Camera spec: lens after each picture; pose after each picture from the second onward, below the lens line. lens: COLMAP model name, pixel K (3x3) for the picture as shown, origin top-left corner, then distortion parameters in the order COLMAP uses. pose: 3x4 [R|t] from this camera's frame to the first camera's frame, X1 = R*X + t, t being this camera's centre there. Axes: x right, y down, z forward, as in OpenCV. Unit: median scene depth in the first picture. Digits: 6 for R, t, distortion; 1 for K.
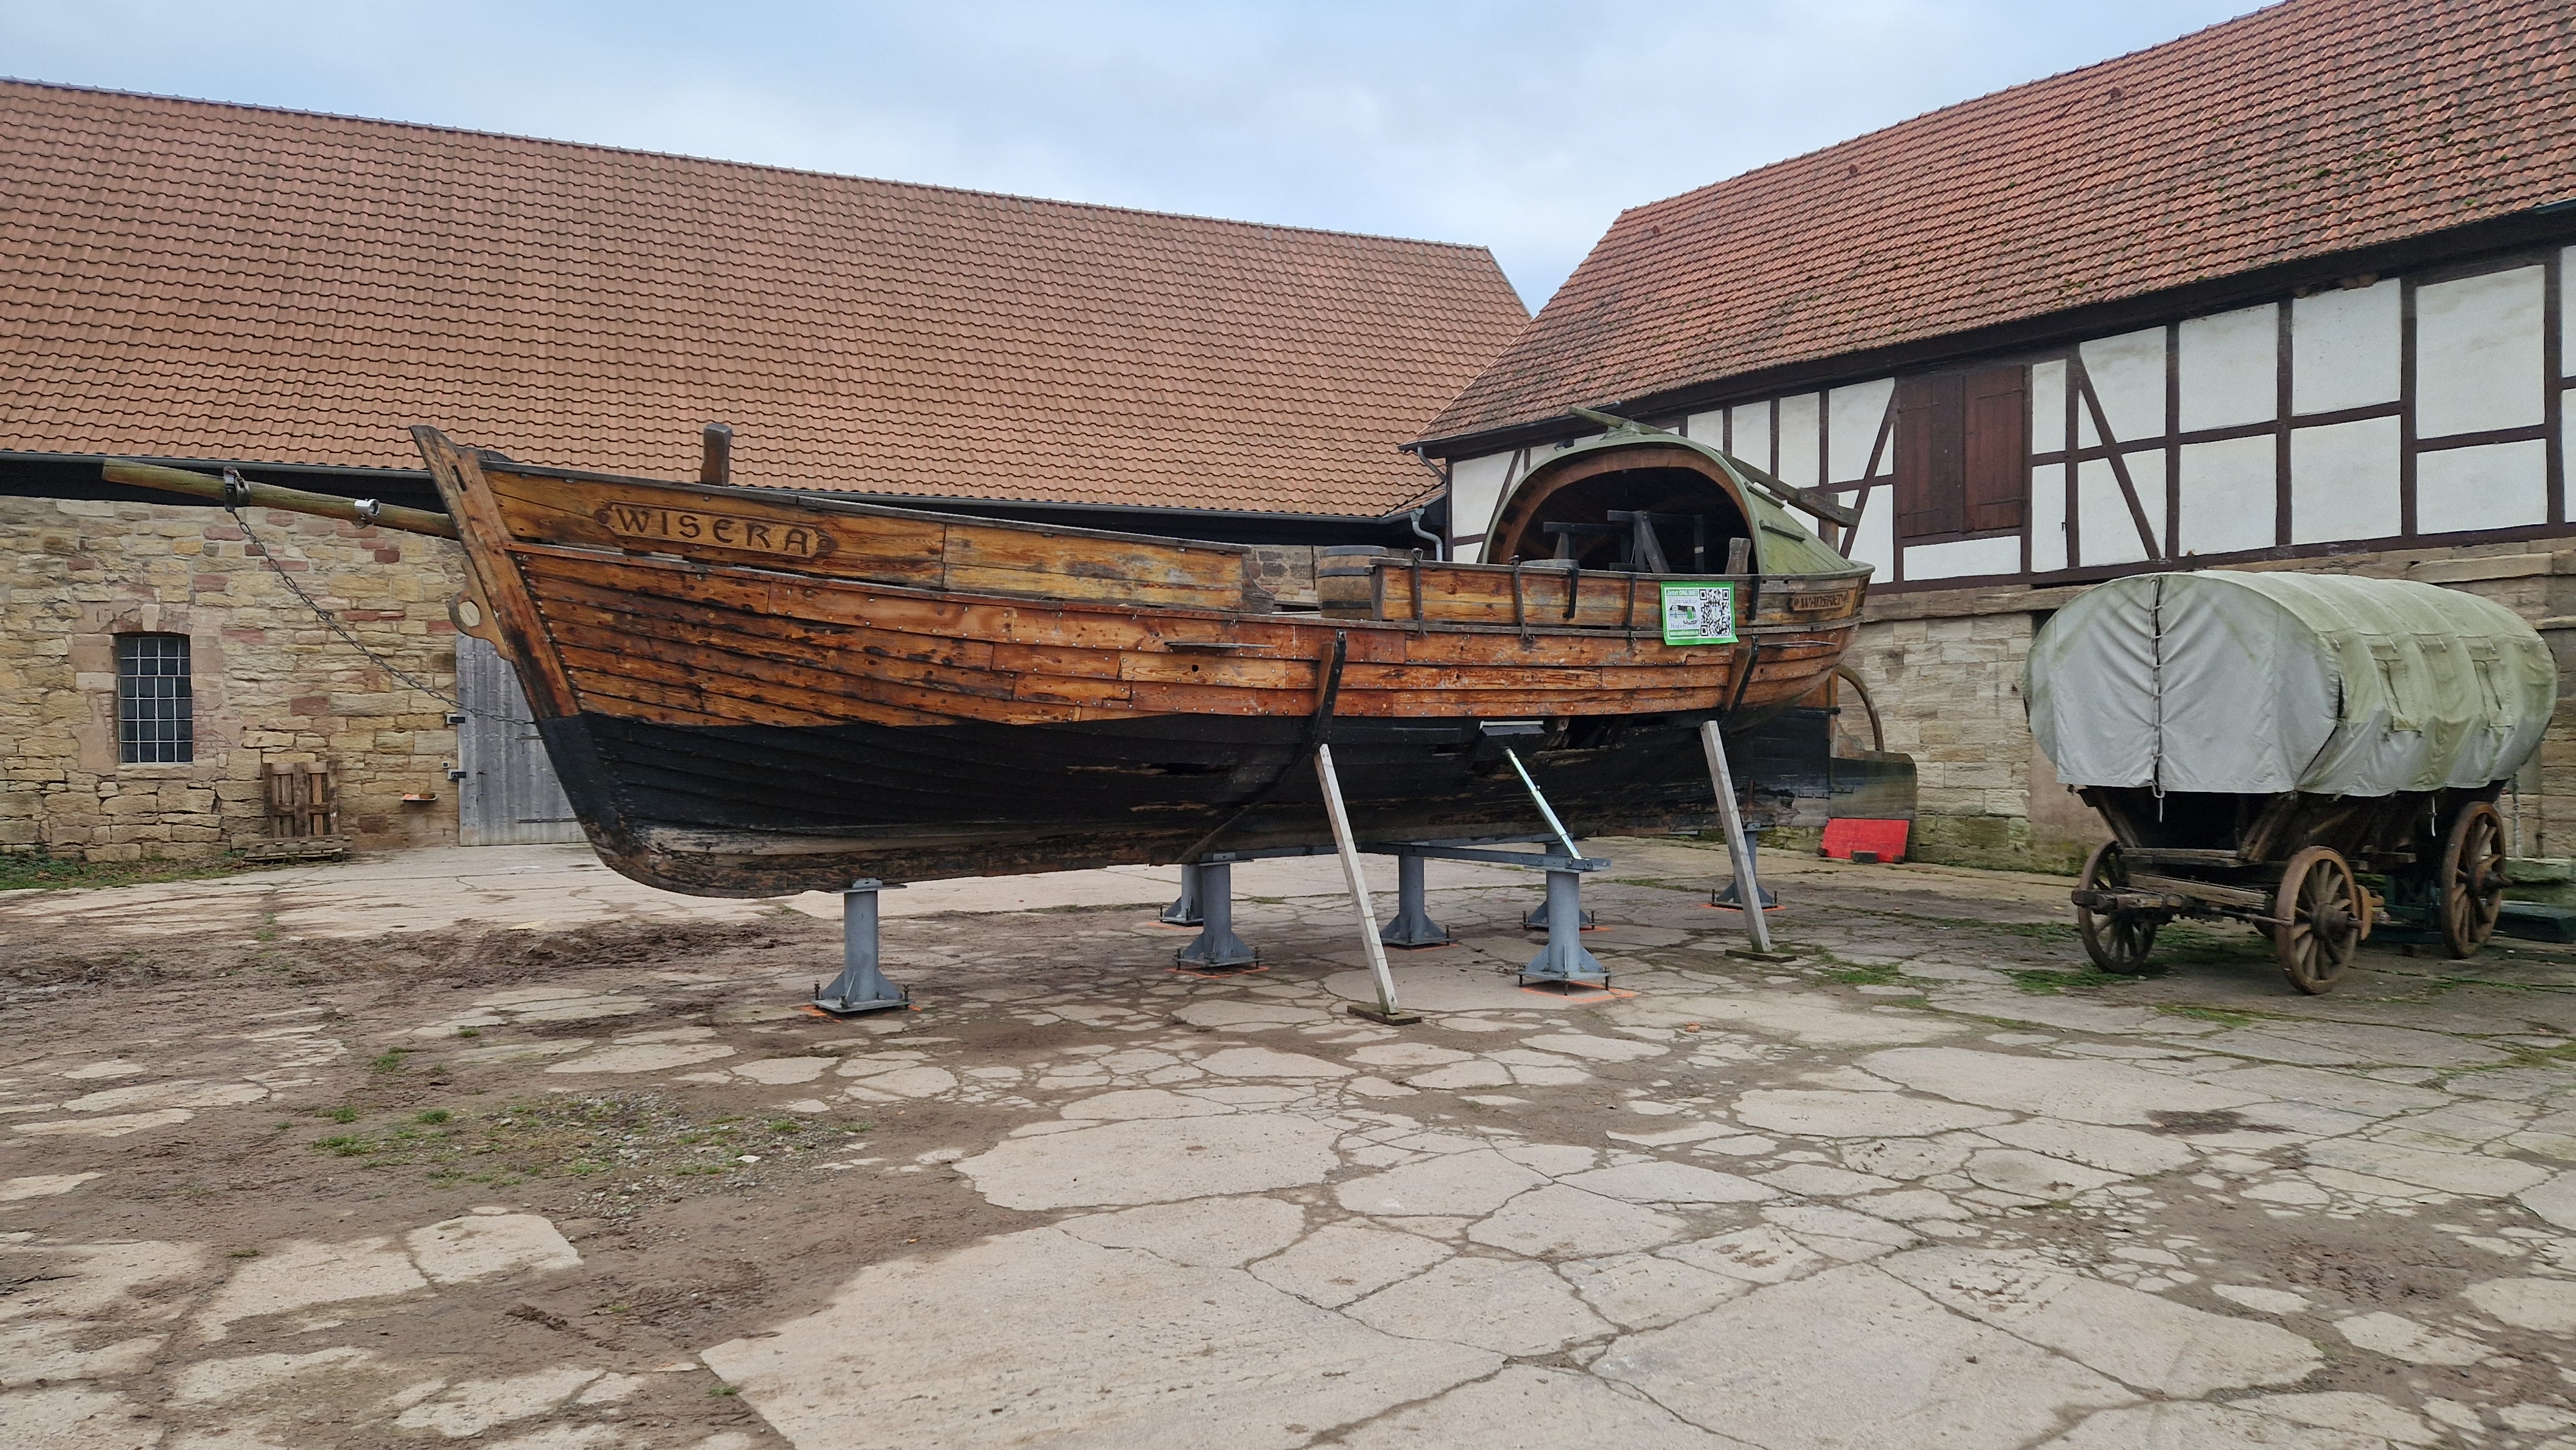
lens RADIAL K [[1680.5, 0, 1287.9], [0, 1680.5, 741.6], [0, 0, 1]] dist [0.035830, -0.000375]
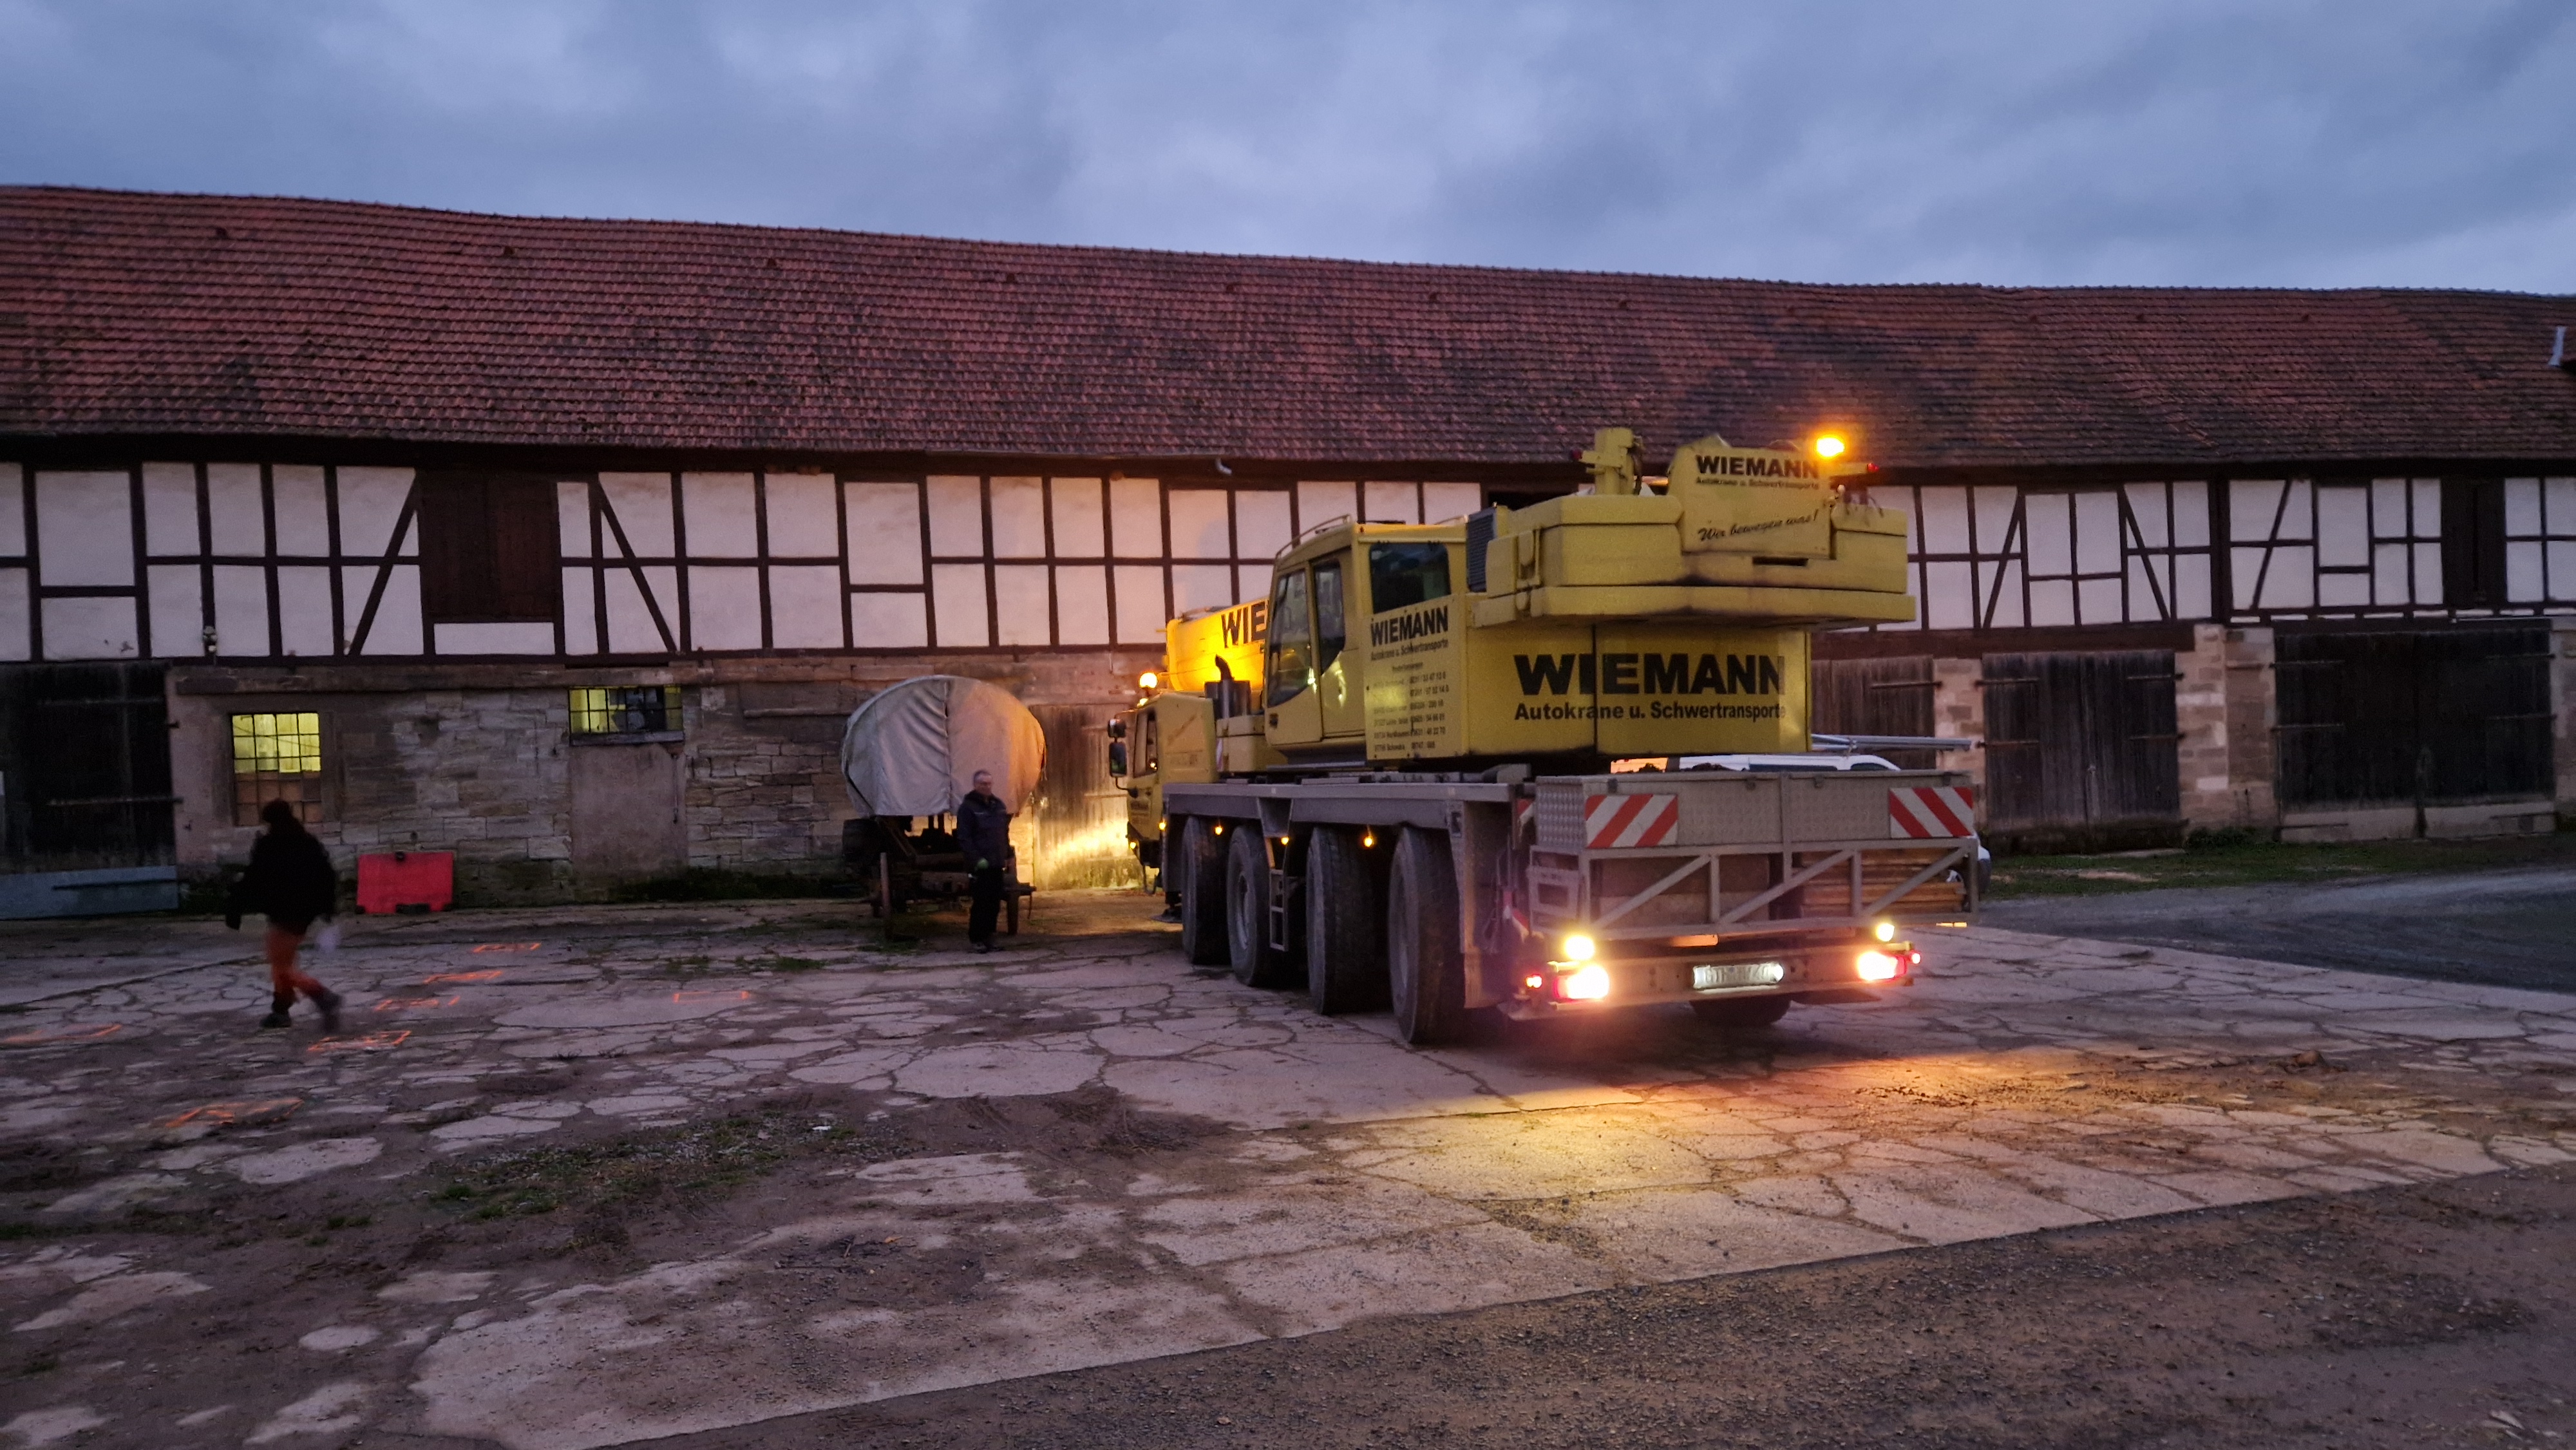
lens RADIAL K [[1680.5, 0, 1288.2], [0, 1680.5, 719.7], [0, 0, 1]] dist [0.035830, -0.000375]
pose [[0.394773, 0.010418, 0.918719, -0.463134], [0.034421, 0.999066, -0.026120, -0.004883], [-0.918134, 0.041935, 0.394046, 0.057813]]
